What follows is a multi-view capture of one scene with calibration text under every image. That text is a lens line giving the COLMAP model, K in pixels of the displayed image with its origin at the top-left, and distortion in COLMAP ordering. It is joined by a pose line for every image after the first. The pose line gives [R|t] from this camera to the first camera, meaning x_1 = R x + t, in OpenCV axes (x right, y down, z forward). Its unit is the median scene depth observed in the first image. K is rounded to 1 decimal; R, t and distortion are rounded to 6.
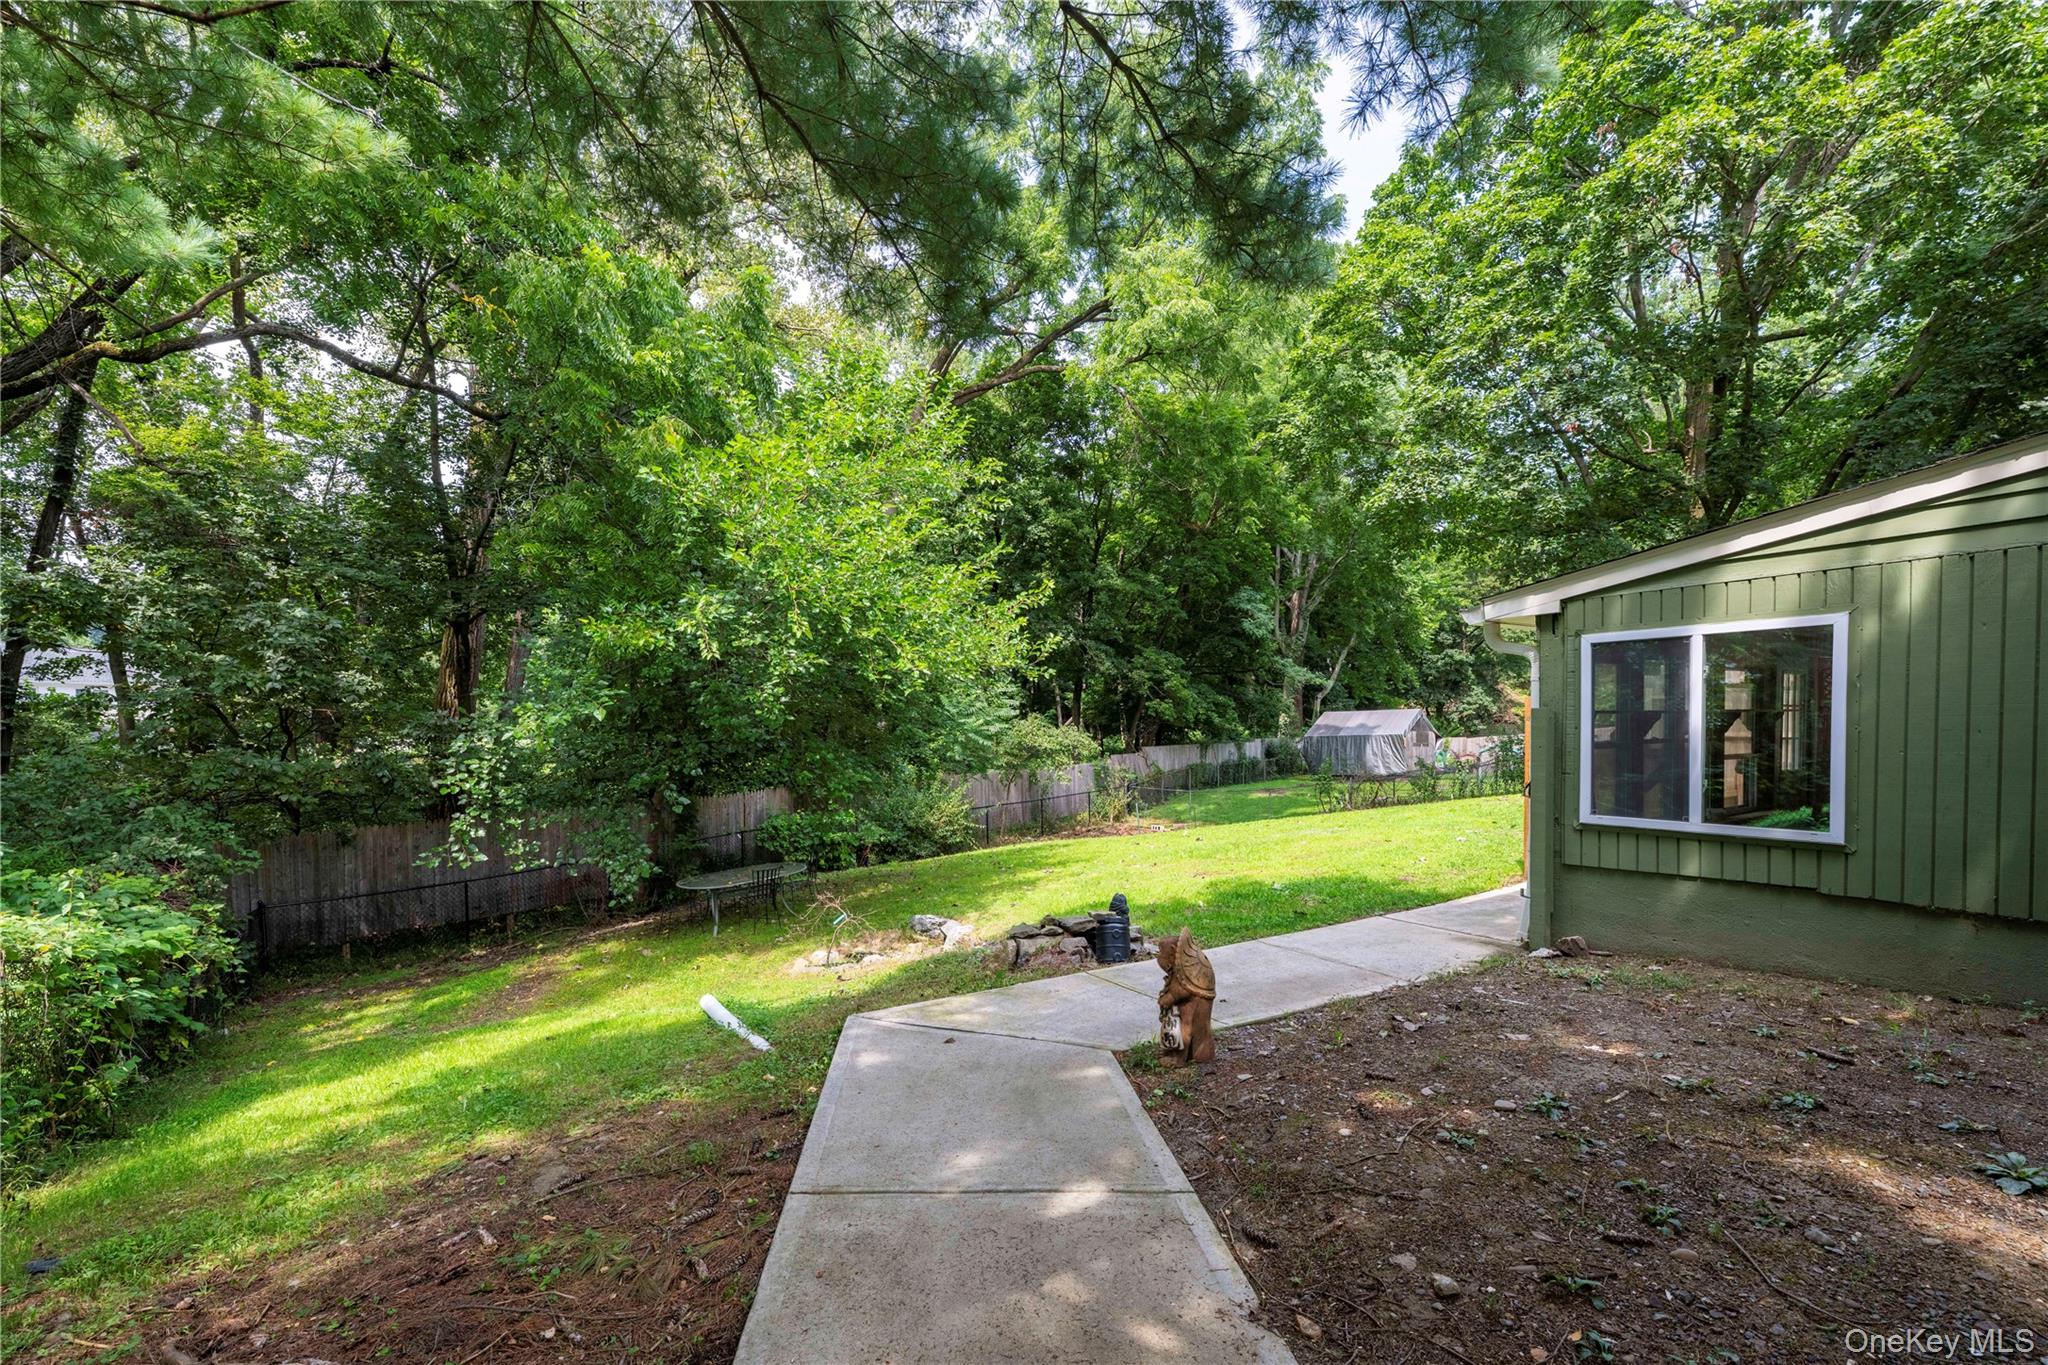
lens RADIAL K [[849.2, 0, 1021.6], [0, 849.2, 739.1], [0, 0, 1]] dist [-0.000395, -0.000163]
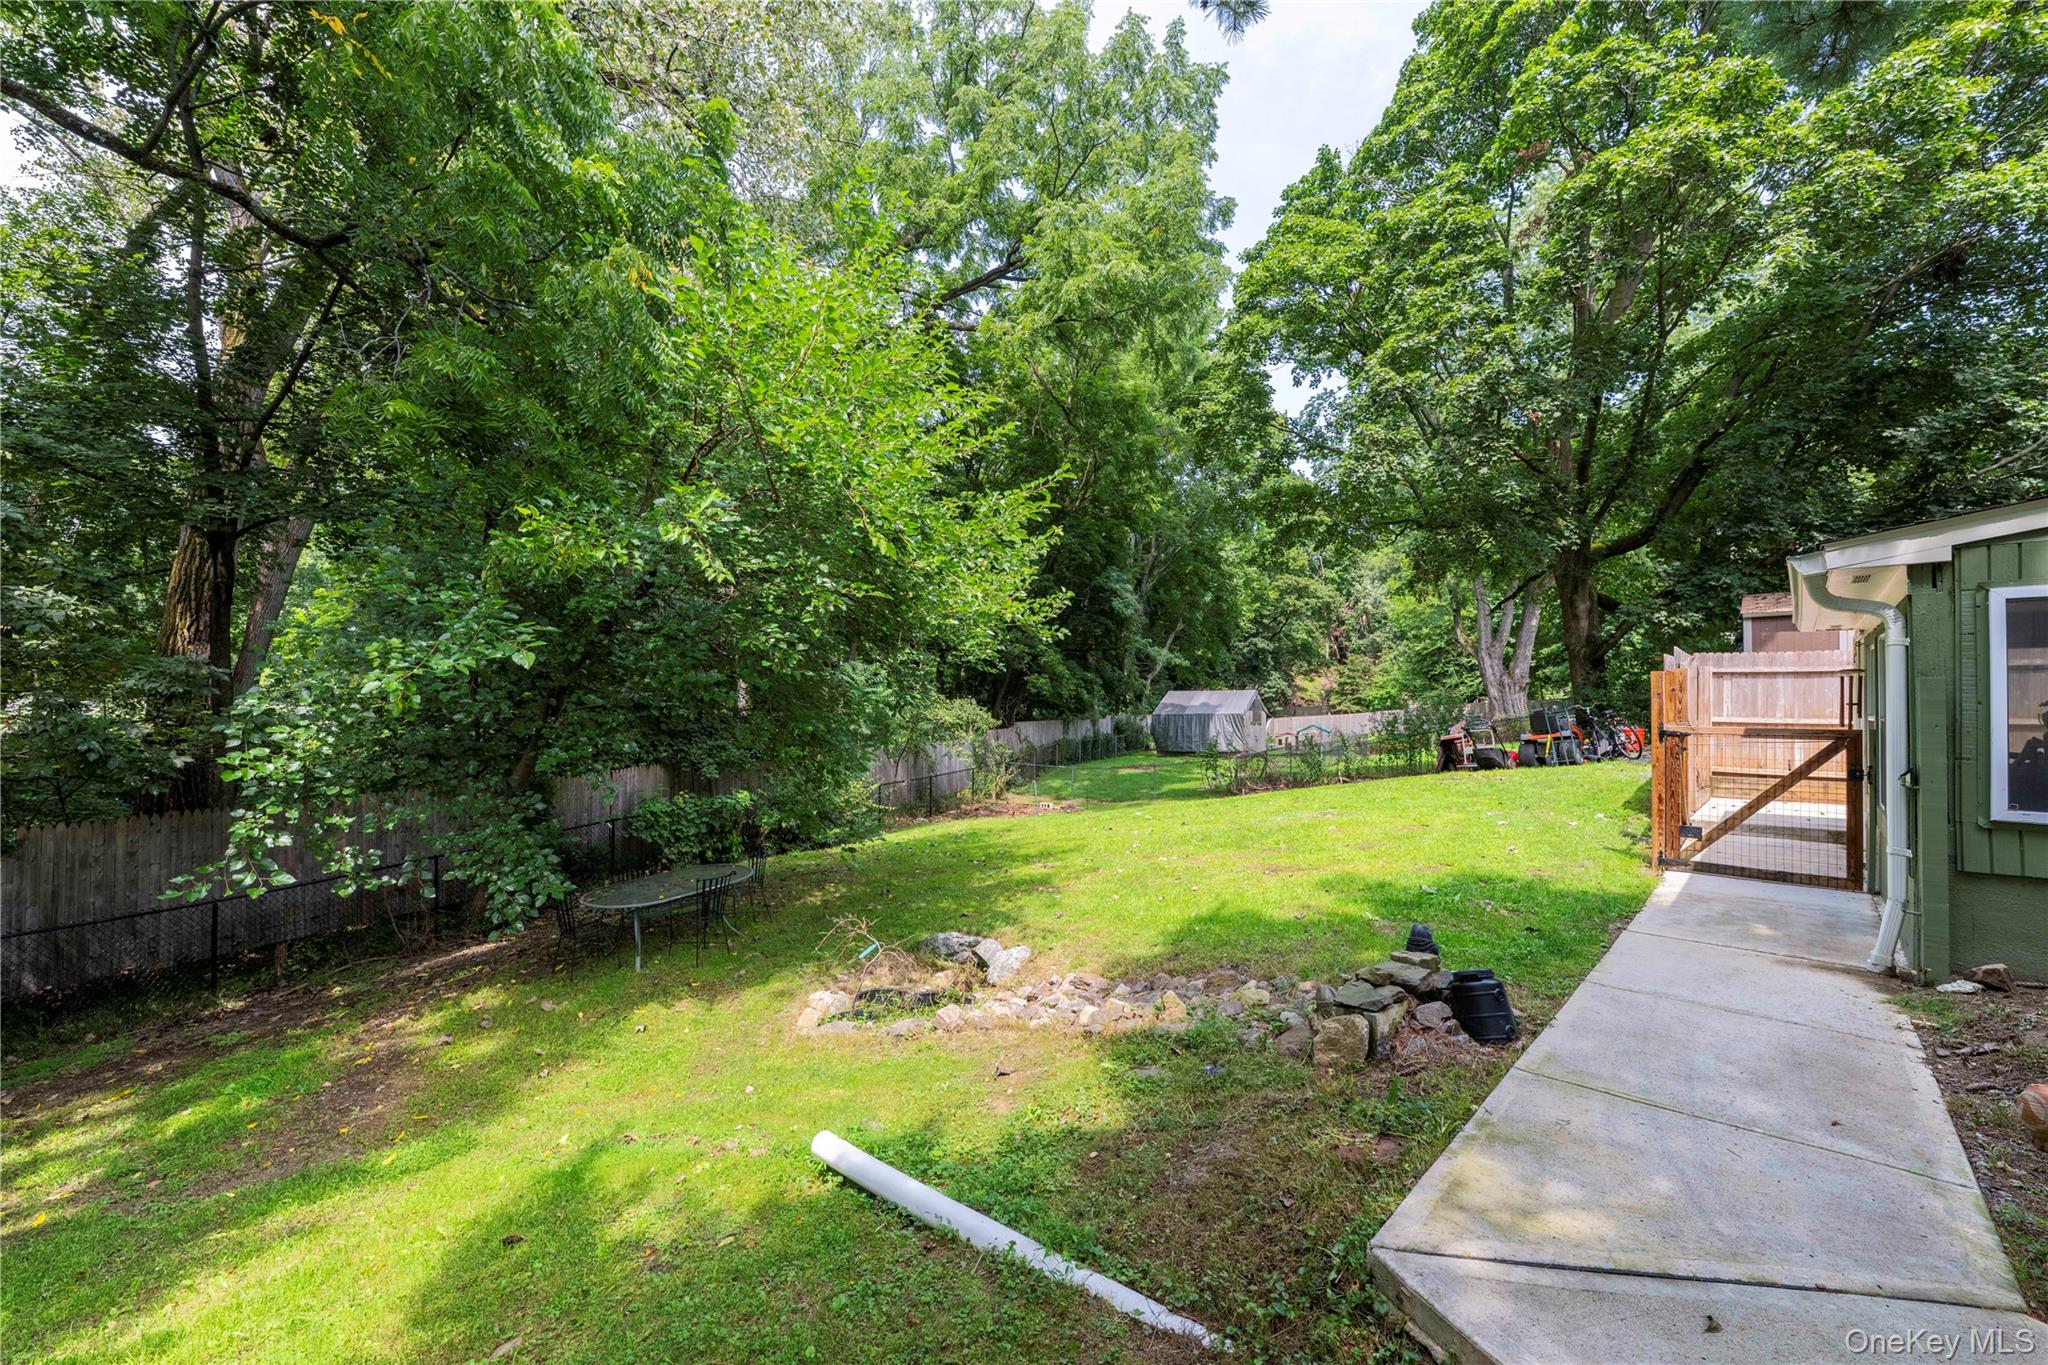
lens RADIAL K [[814.3, 0, 1024.0], [0, 814.3, 682.5], [0, 0, 1]] dist [-0.000289, -0.000292]
pose [[0.971395, 0.024853, 0.236165, -0.223321], [-0.015468, 0.999018, -0.041509, 0.007418], [-0.236965, 0.036668, 0.970826, 0.244550]]
